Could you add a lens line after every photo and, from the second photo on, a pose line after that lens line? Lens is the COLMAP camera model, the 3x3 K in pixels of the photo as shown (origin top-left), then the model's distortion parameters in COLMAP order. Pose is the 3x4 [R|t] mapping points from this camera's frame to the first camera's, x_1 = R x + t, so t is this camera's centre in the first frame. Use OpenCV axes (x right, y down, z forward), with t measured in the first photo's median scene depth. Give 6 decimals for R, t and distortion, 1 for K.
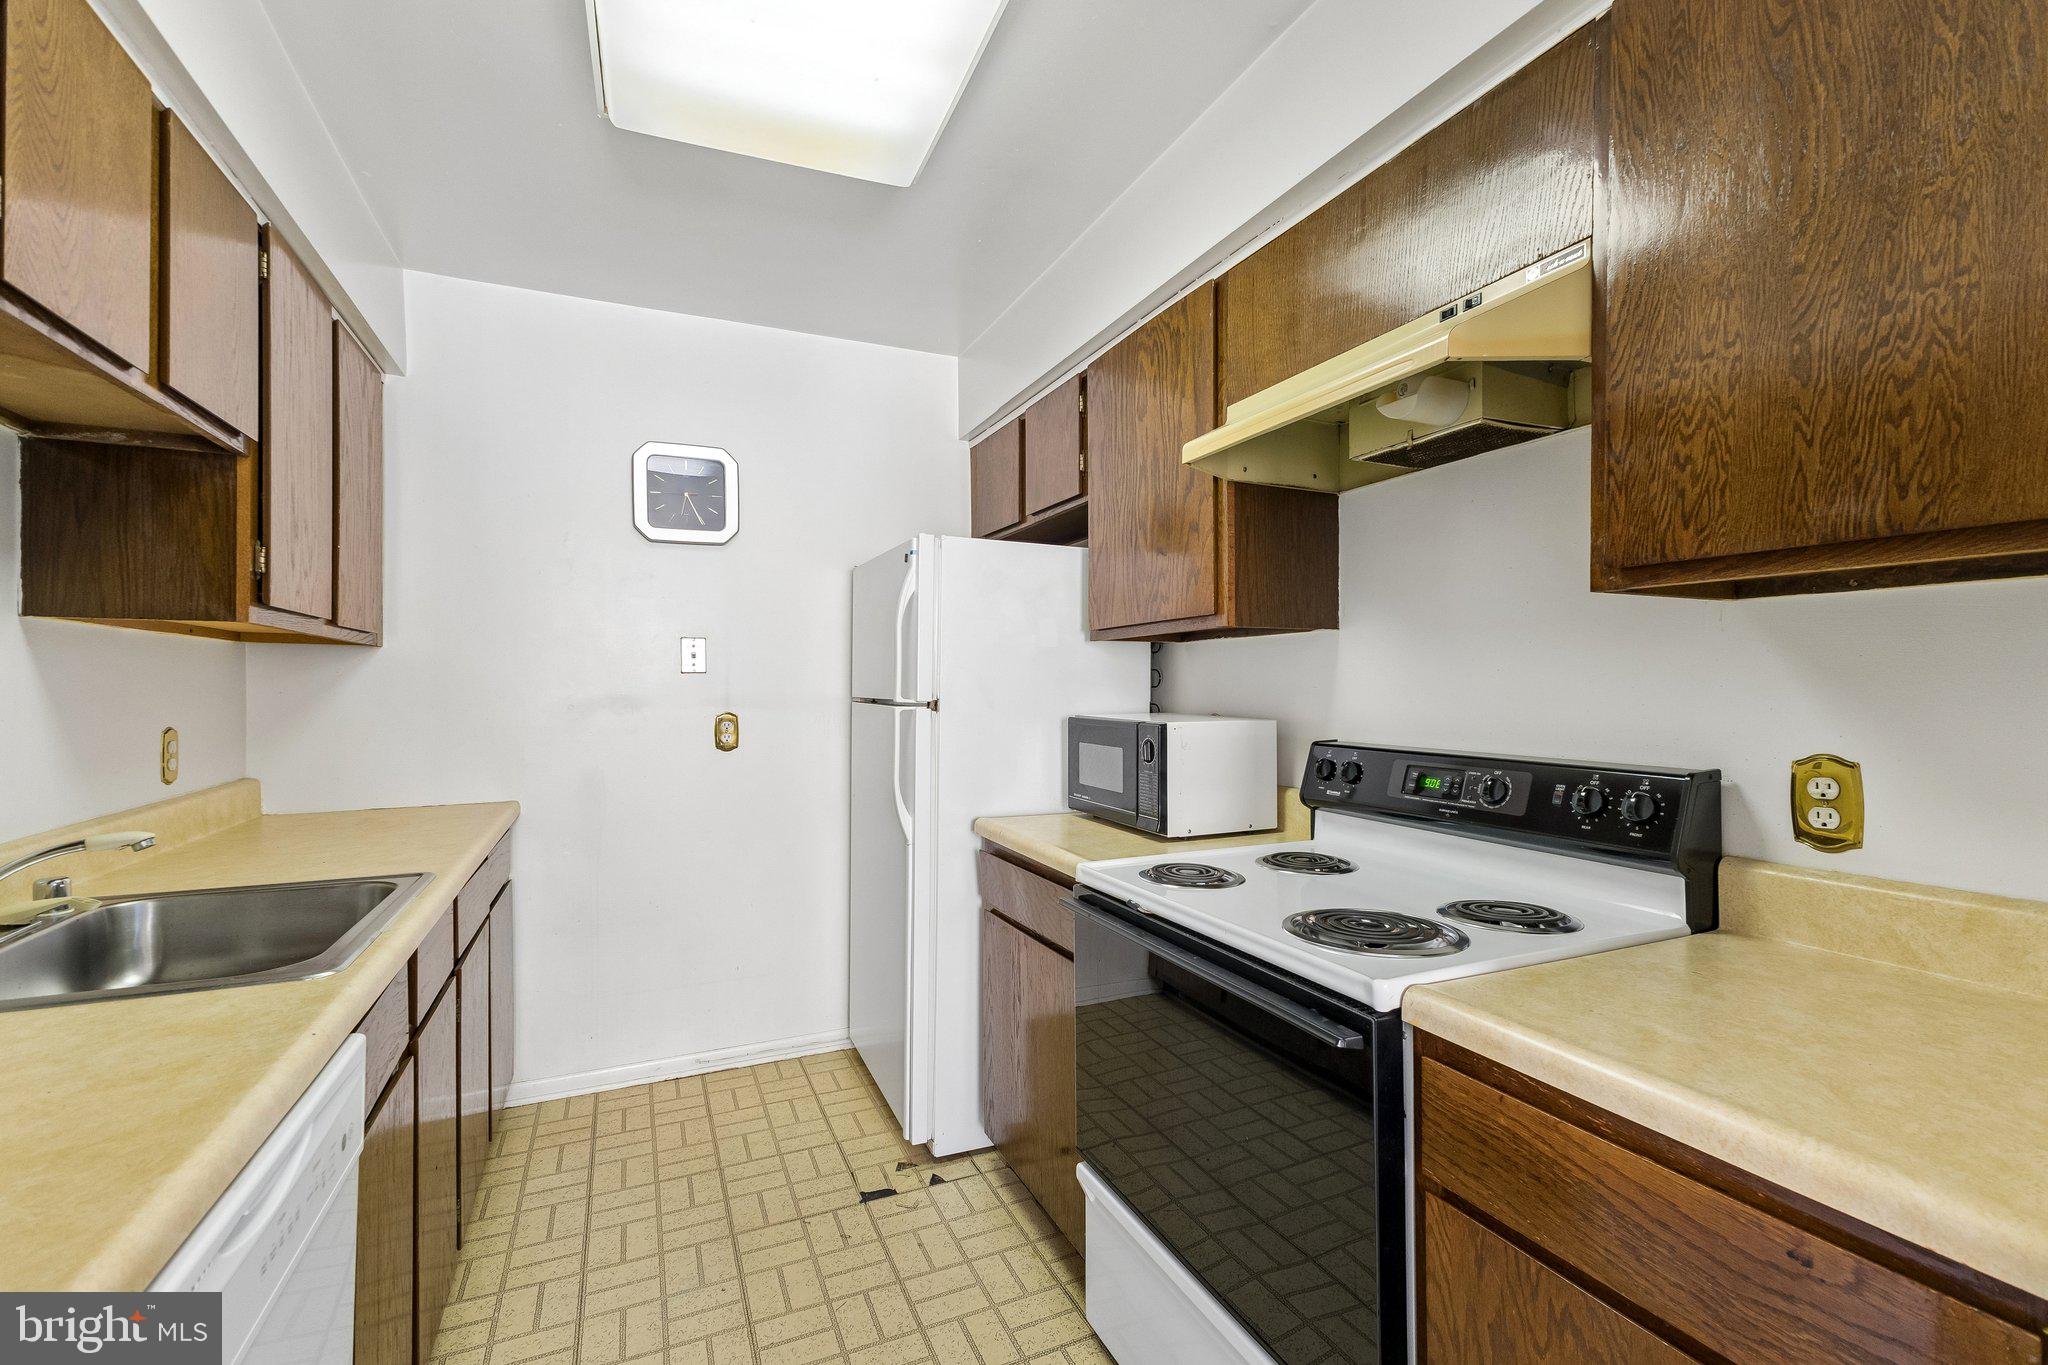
lens RADIAL K [[876.9, 0, 1024.0], [0, 876.9, 682.5], [0, 0, 1]] dist [0.015908, -0.007878]
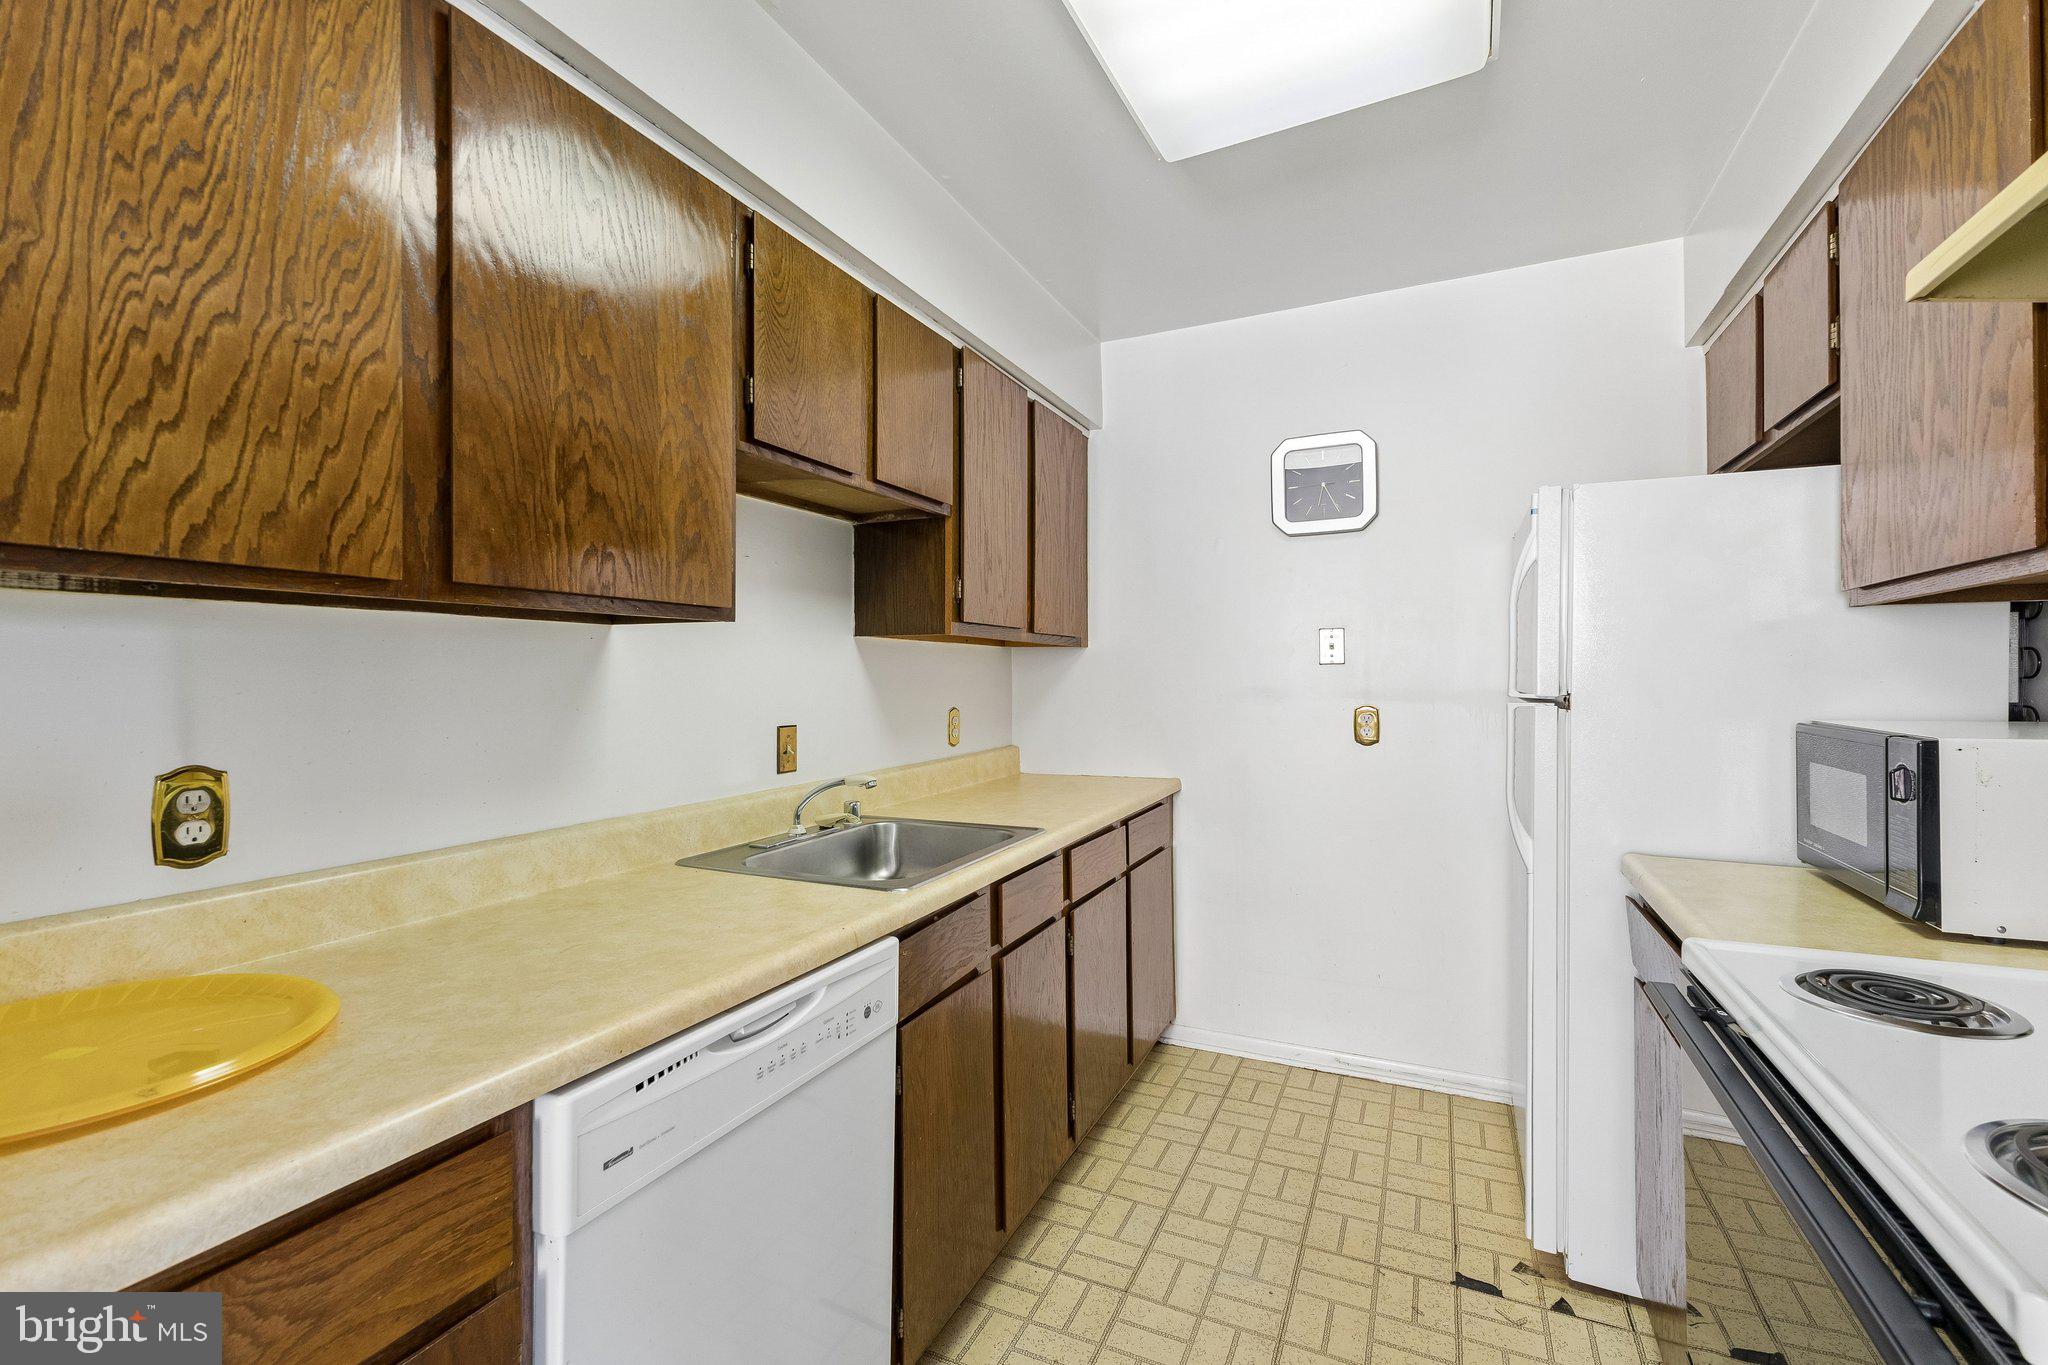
lens RADIAL K [[877.0, 0, 1029.9], [0, 877.0, 671.0], [0, 0, 1]] dist [0.002132, -0.000399]
pose [[0.651604, -0.007175, -0.758526, 0.189865], [0.006507, 0.999971, -0.003869, -0.002264], [0.758532, -0.002414, 0.651632, 0.131623]]
